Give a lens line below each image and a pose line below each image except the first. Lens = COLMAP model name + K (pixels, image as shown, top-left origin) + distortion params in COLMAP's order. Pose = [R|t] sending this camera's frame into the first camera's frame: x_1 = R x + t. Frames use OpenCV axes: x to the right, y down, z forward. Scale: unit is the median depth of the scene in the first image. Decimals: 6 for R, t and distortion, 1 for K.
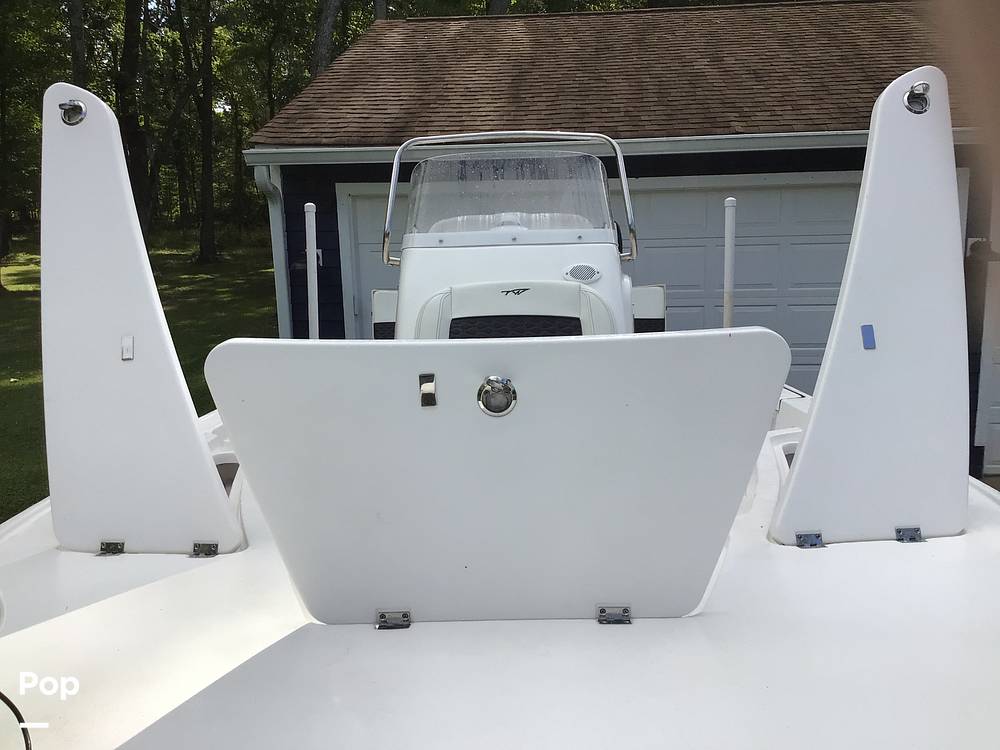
lens RADIAL K [[899.1, 0, 500.0], [0, 899.1, 375.0], [0, 0, 1]] dist [0.122975, -0.228361]
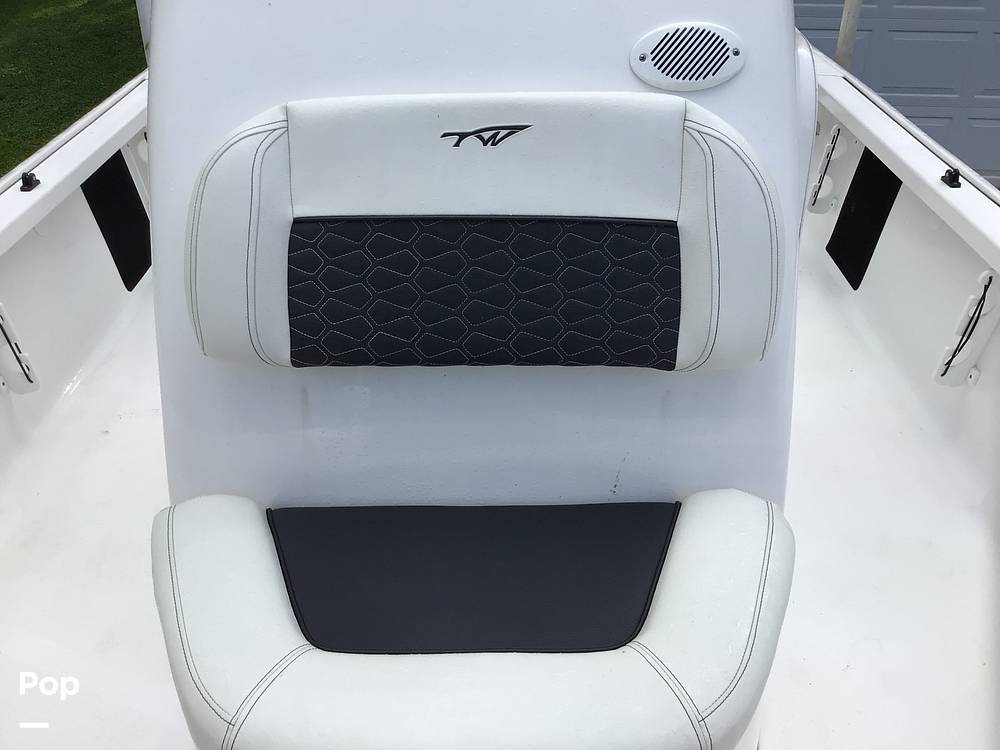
lens RADIAL K [[899.1, 0, 500.0], [0, 899.1, 375.0], [0, 0, 1]] dist [0.122975, -0.228361]
pose [[0.999730, 0.004071, 0.022889, 0.015150], [-0.013439, 0.904570, 0.426114, -0.151569], [-0.018970, -0.426307, 0.904380, 0.662800]]
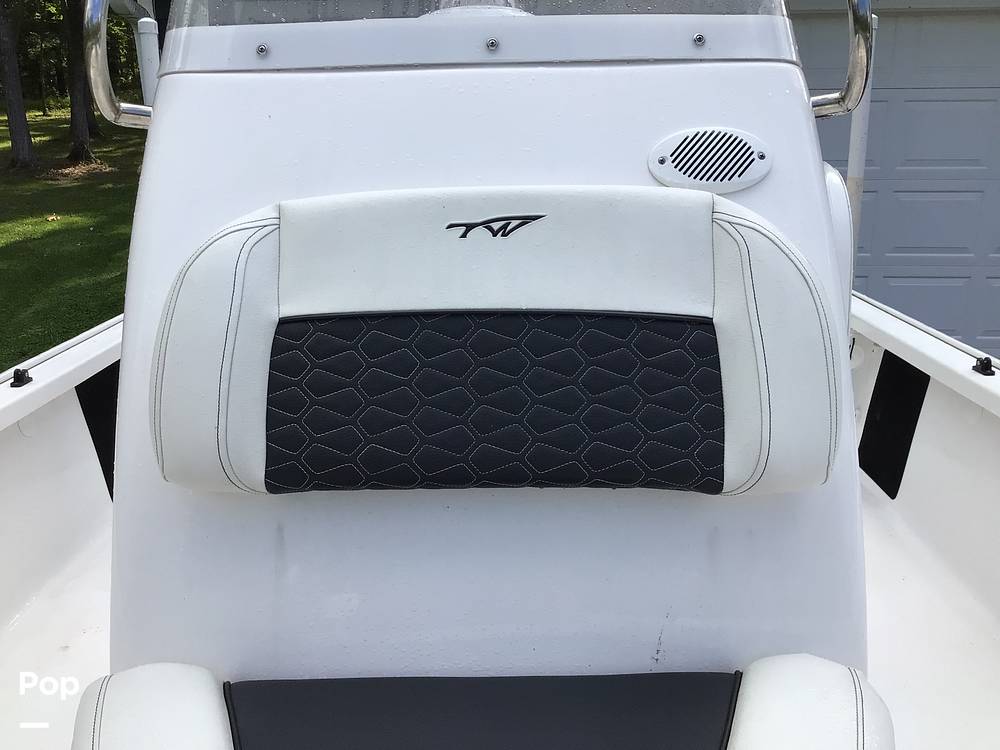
lens RADIAL K [[902.8, 0, 500.0], [0, 902.8, 375.0], [0, 0, 1]] dist [0.121367, -0.239293]
pose [[0.999937, 0.001652, 0.011110, 0.015433], [-0.003273, 0.989049, 0.147552, -0.087127], [-0.010745, -0.147579, 0.988992, 0.693330]]
